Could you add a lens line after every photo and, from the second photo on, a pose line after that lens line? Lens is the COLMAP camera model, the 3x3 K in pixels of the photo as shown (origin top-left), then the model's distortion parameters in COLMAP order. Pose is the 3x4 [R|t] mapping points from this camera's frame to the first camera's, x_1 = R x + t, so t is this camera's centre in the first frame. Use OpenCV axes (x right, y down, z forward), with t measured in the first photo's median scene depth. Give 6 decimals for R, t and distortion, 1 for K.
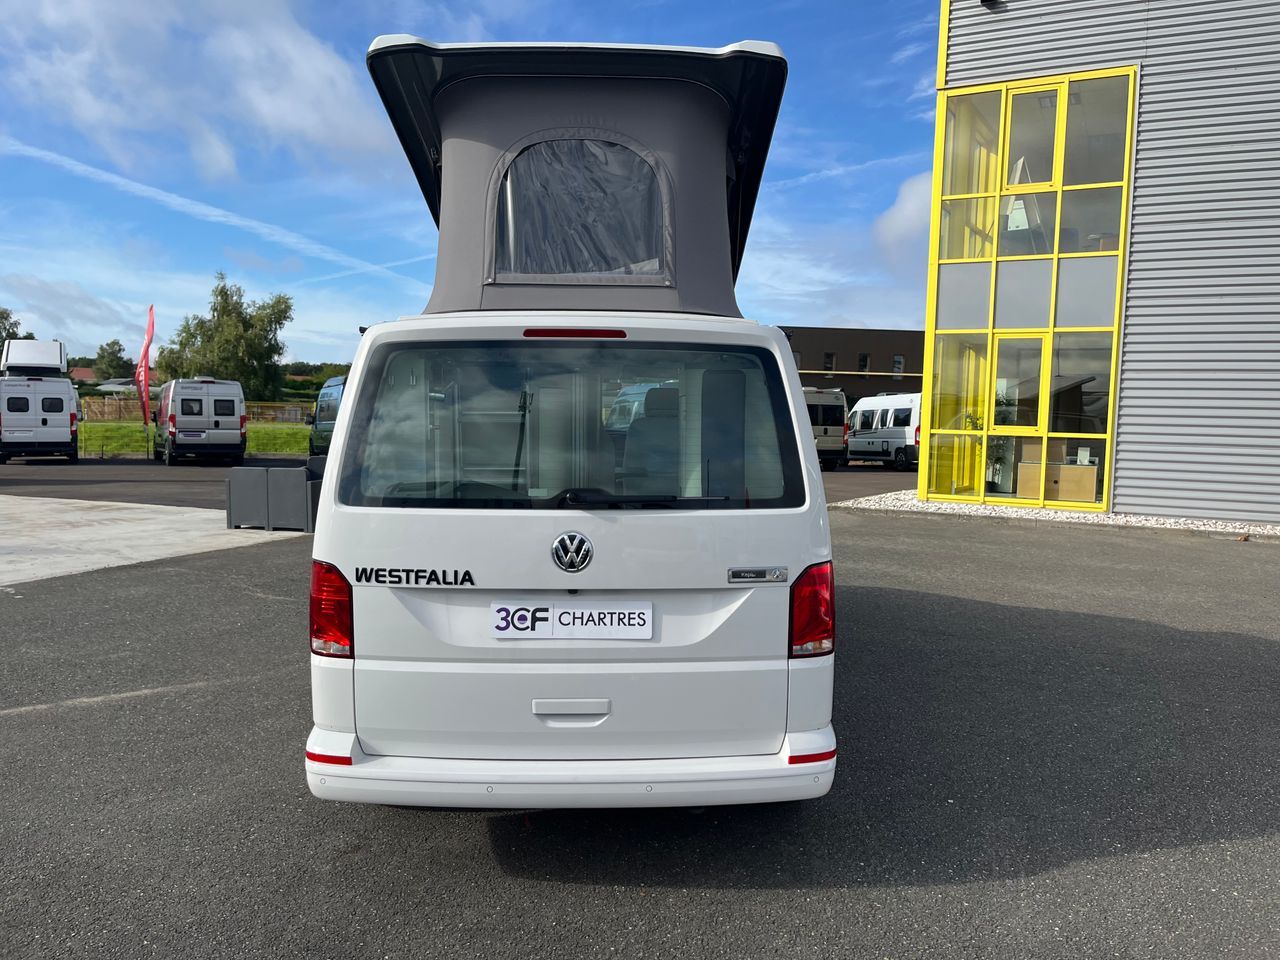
lens RADIAL K [[956.2, 0, 640.0], [0, 956.2, 480.0], [0, 0, 1]] dist [0.057004, -0.097545]
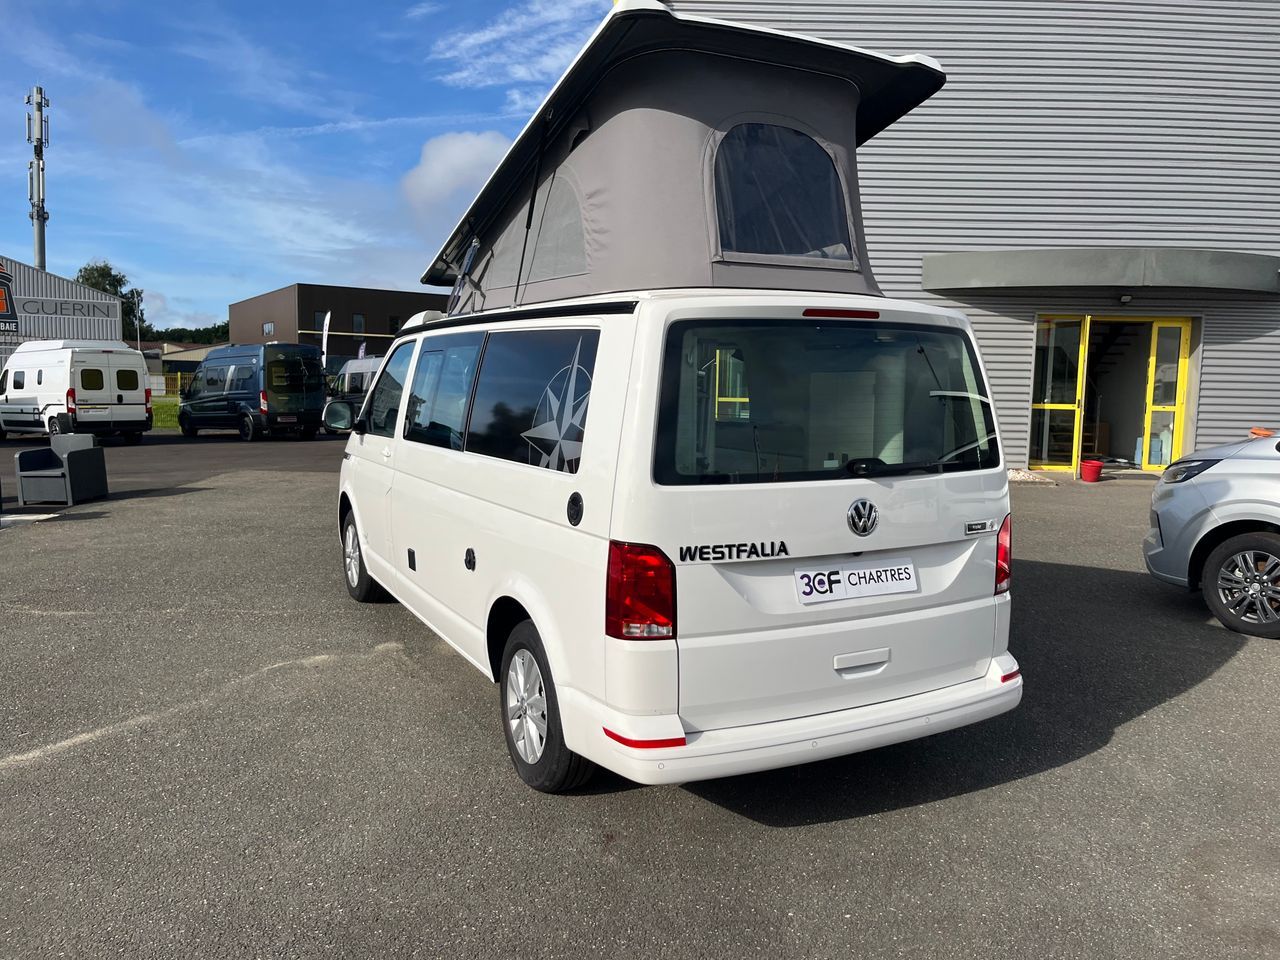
lens RADIAL K [[974.1, 0, 640.0], [0, 974.1, 480.0], [0, 0, 1]] dist [0.035693, -0.059114]
pose [[0.890491, -0.045927, 0.452678, -0.787680], [0.030699, 0.998690, 0.040933, -0.020048], [-0.453965, -0.022553, 0.890734, 0.127647]]
